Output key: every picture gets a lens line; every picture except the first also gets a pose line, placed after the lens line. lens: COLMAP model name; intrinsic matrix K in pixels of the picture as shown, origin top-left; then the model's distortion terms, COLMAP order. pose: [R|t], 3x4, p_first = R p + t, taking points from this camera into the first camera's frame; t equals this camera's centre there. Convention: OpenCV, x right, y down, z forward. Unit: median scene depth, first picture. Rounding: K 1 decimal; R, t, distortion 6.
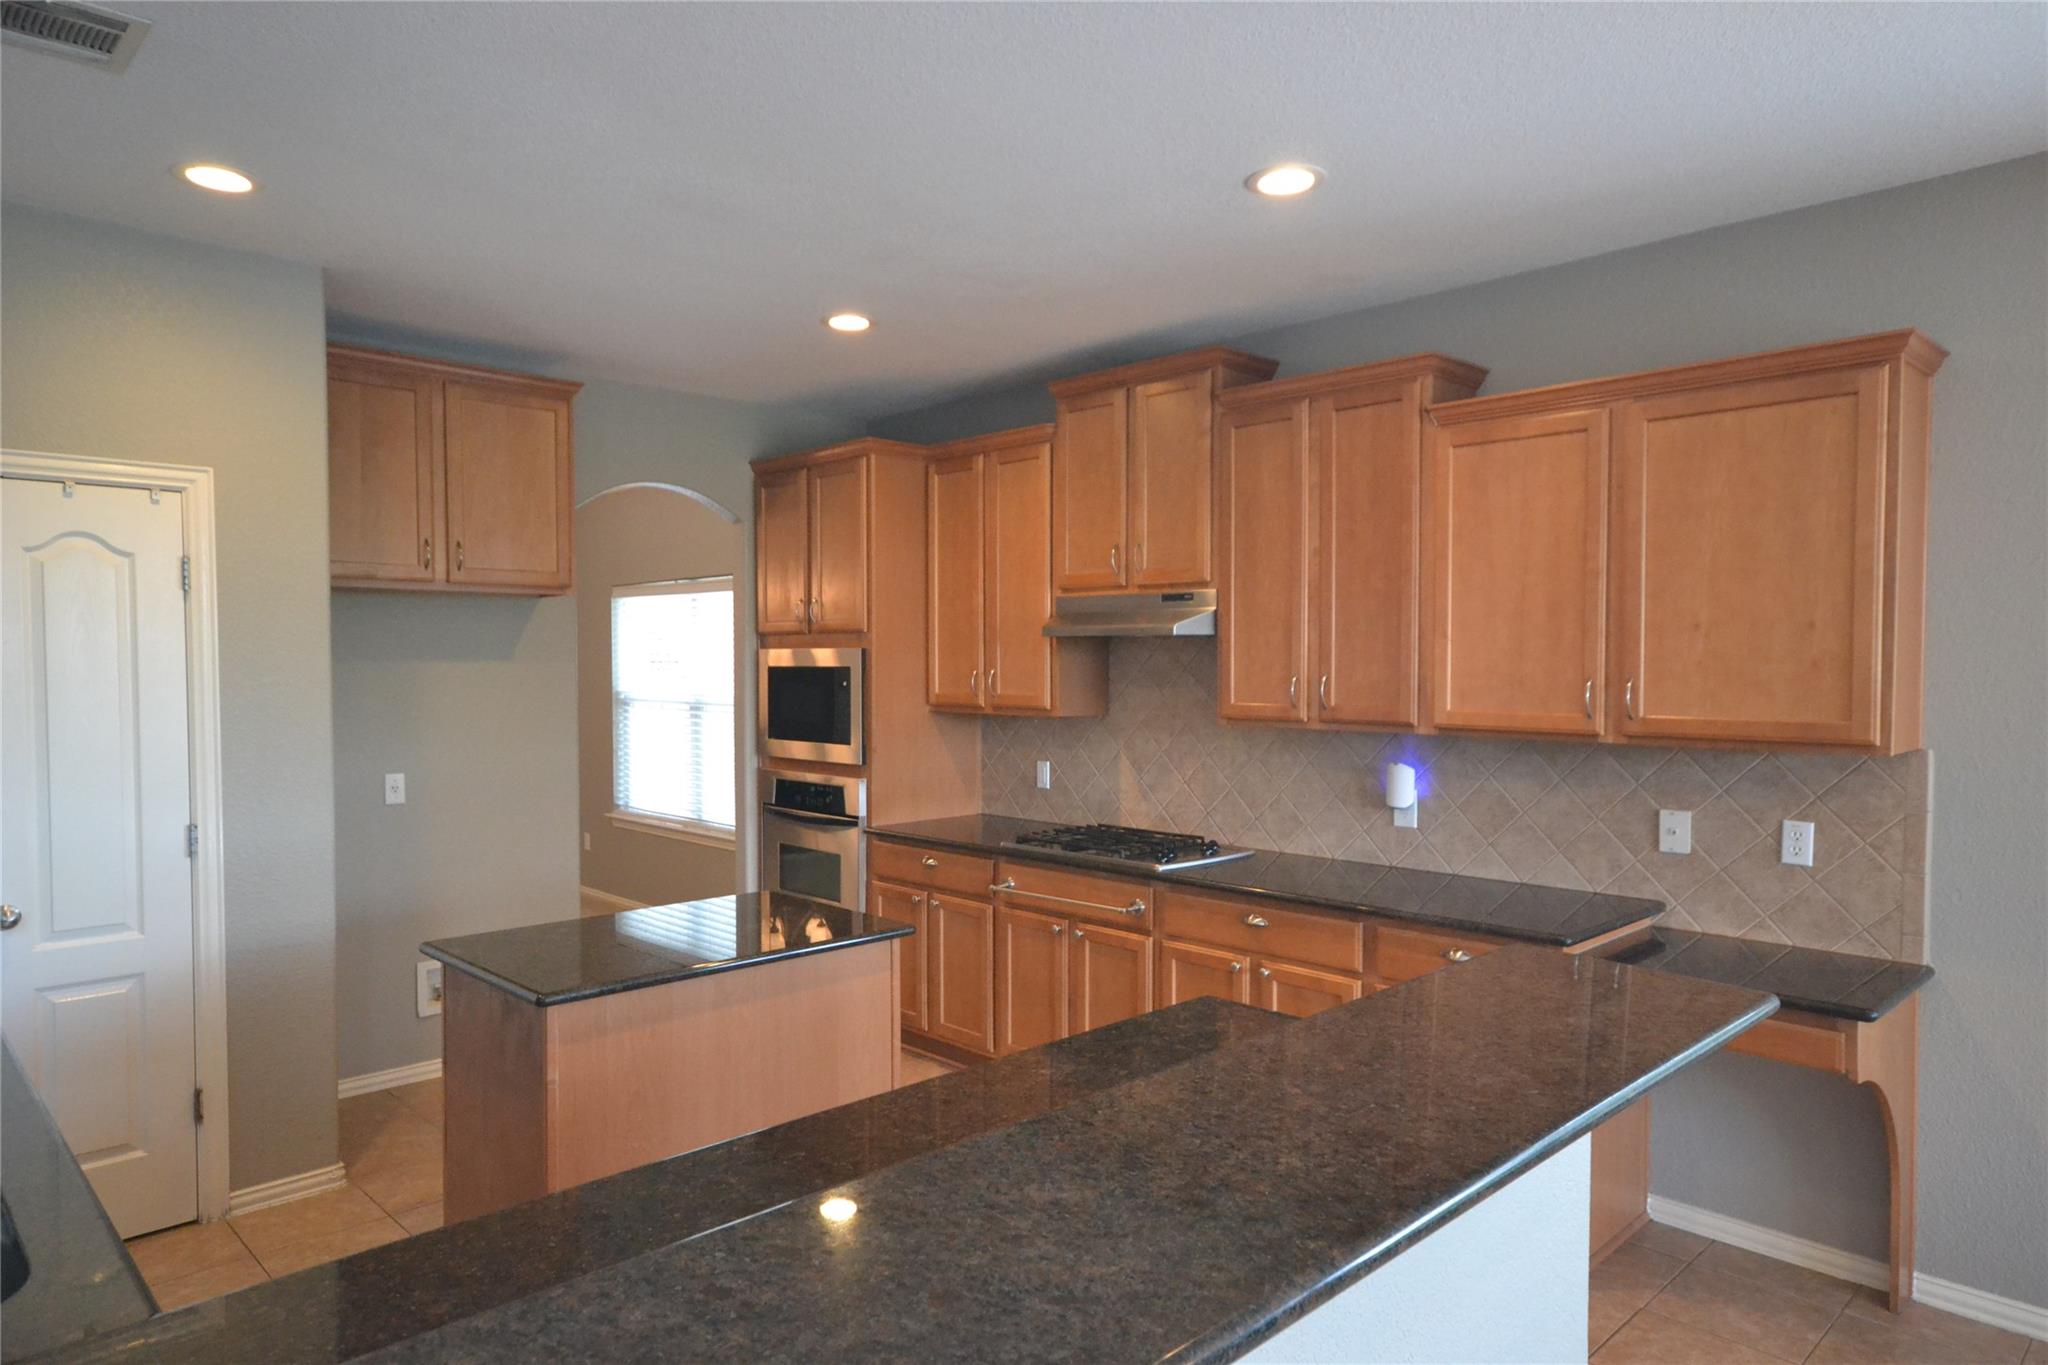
lens RADIAL K [[1207.0, 0, 1023.6], [0, 1207.0, 683.6], [0, 0, 1]] dist [0.000443, 0.002605]
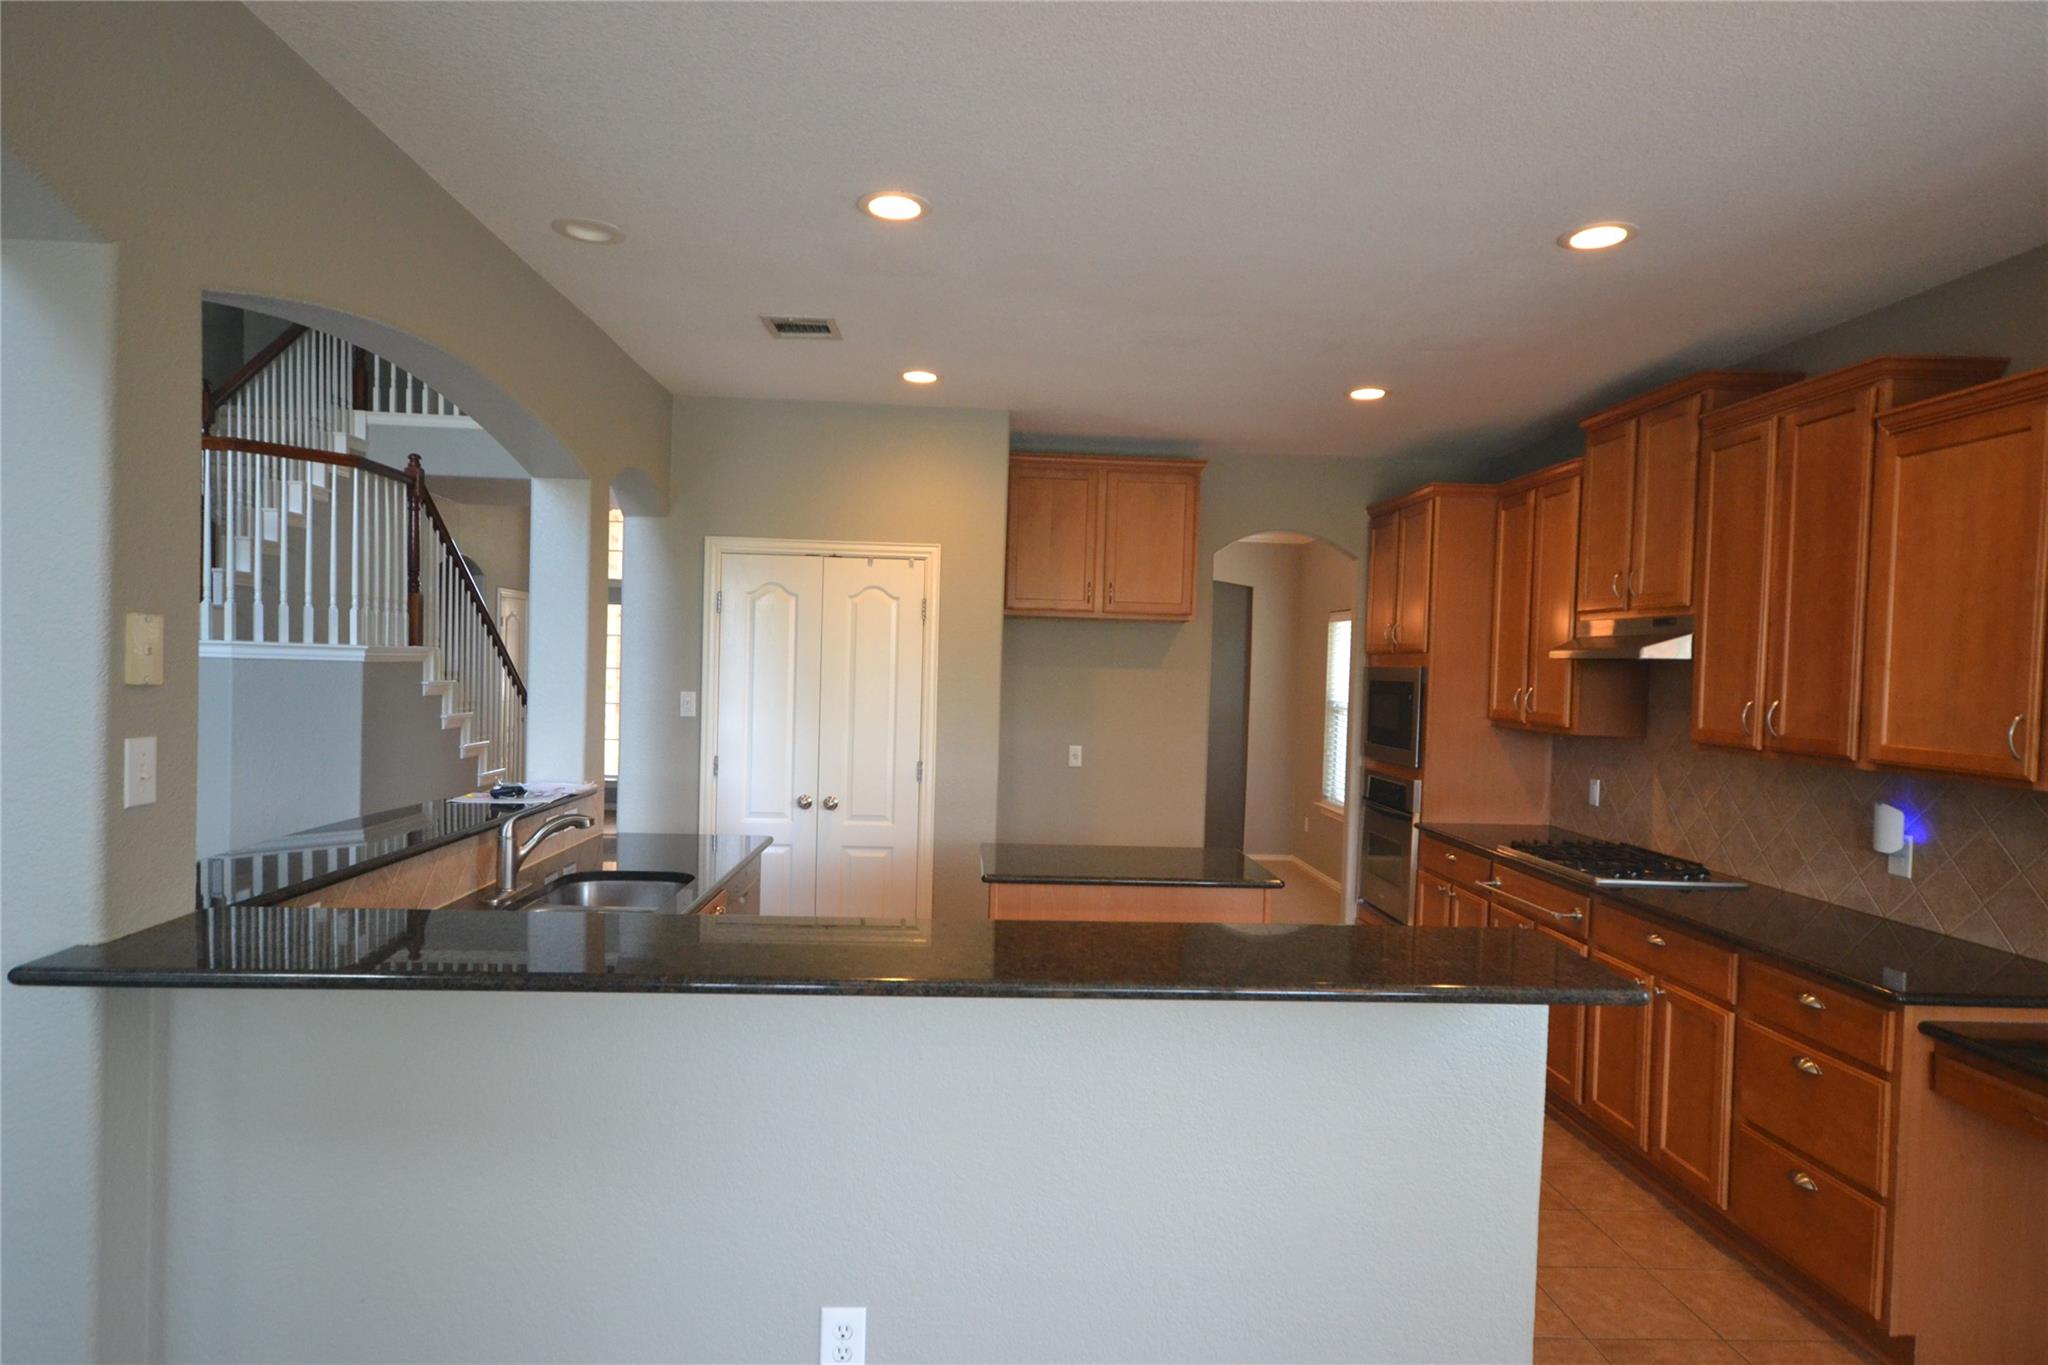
lens RADIAL K [[1062.8, 0, 1022.5], [0, 1062.8, 689.2], [0, 0, 1]] dist [-0.001579, 0.001994]
pose [[0.773387, 0.037737, -0.632810, 0.298414], [-0.042573, 0.999065, 0.007548, 0.001342], [0.632503, 0.021103, 0.774271, -0.029628]]
